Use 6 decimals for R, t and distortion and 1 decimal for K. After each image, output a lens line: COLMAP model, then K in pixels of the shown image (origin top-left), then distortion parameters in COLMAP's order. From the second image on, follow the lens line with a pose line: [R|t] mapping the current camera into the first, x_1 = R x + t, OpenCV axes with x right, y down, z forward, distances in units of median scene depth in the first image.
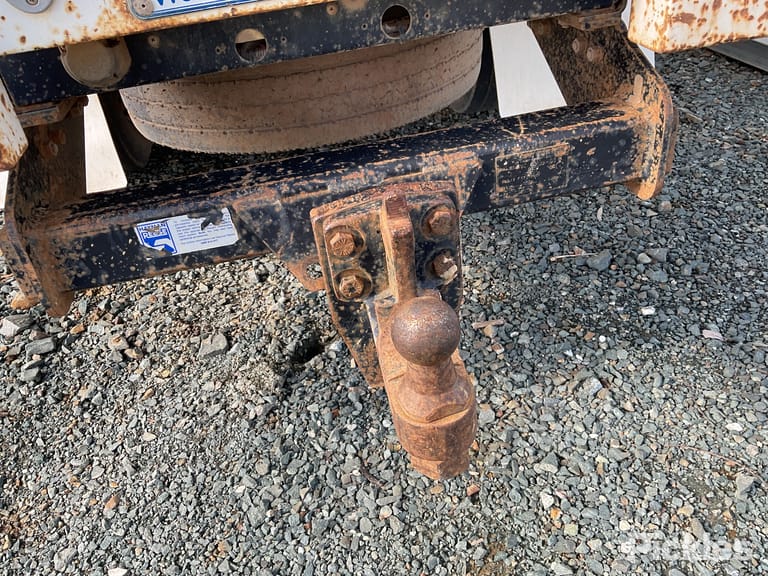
lens RADIAL K [[634.6, 0, 383.7], [0, 634.6, 287.7], [0, 0, 1]] dist [0.078138, -0.138231]
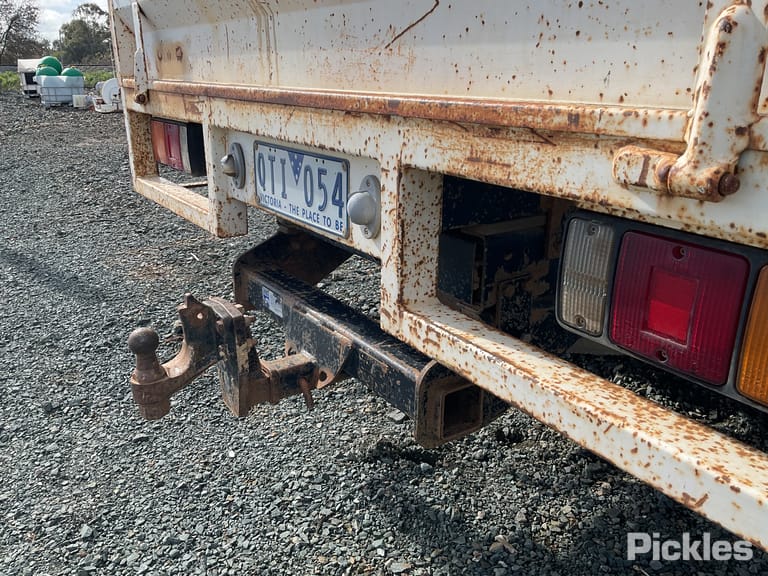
lens RADIAL K [[634.6, 0, 383.1], [0, 634.6, 288.3], [0, 0, 1]] dist [0.078138, -0.138231]
pose [[0.394696, 0.407021, -0.823741, 0.775656], [-0.568769, 0.812340, 0.128862, -0.305944], [0.721607, 0.417657, 0.552129, 0.074336]]
